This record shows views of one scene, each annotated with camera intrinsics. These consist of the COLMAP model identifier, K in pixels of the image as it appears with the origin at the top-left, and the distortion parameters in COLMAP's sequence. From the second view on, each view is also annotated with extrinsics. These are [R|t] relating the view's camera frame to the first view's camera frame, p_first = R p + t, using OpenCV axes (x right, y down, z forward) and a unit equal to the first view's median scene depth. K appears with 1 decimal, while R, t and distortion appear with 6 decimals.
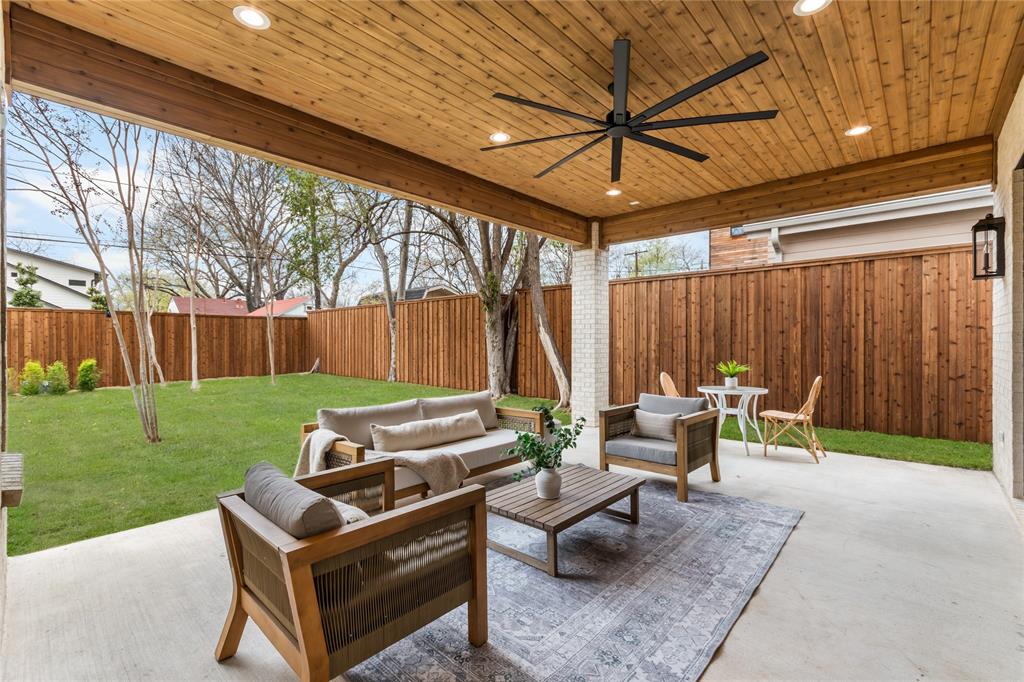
lens RADIAL K [[448.4, 0, 513.8], [0, 448.4, 340.5], [0, 0, 1]] dist [0.005887, 0.000326]
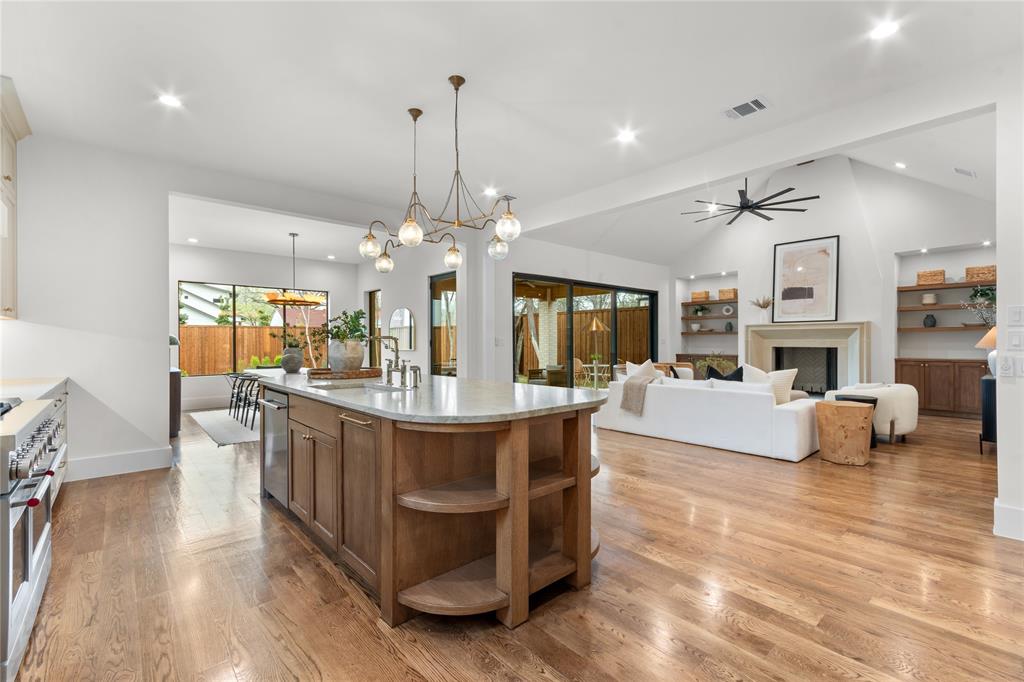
lens RADIAL K [[448.2, 0, 514.7], [0, 448.2, 344.0], [0, 0, 1]] dist [0.004774, -0.001043]
pose [[0.993935, -0.003556, -0.109912, 0.251741], [0.004162, 0.999977, 0.005290, -0.013823], [0.109891, -0.005715, 0.993927, -1.104493]]
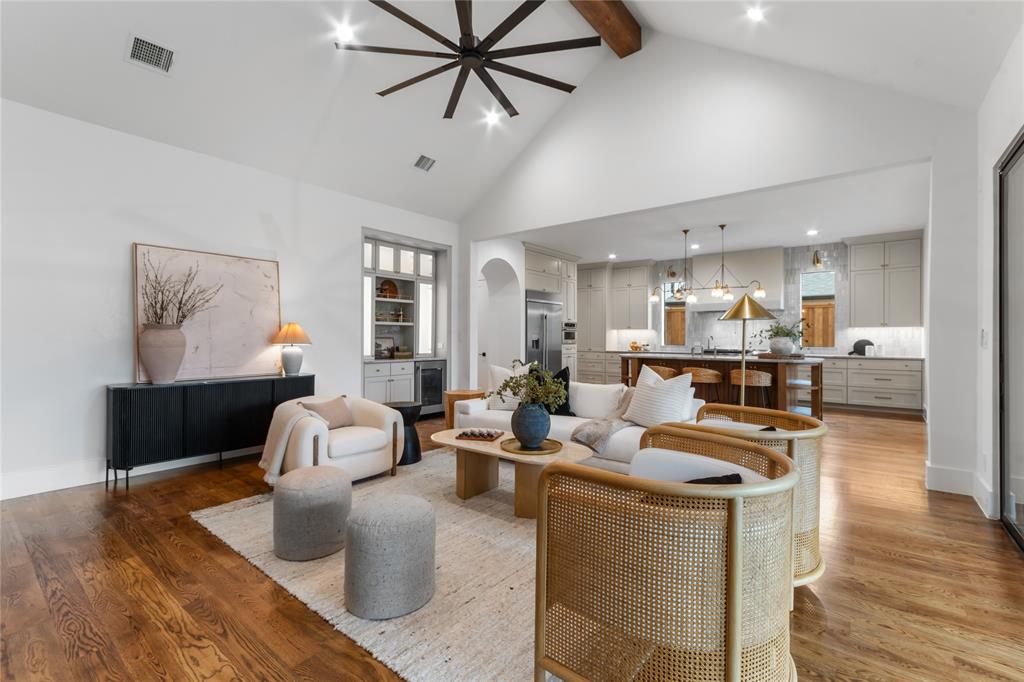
lens RADIAL K [[450.5, 0, 512.6], [0, 450.5, 336.4], [0, 0, 1]] dist [0.008068, 0.000000]
pose [[-0.998057, -0.005916, -0.062018, 0.631930], [-0.005662, 0.999975, -0.004275, -0.011865], [0.062042, -0.003916, -0.998066, 0.396938]]
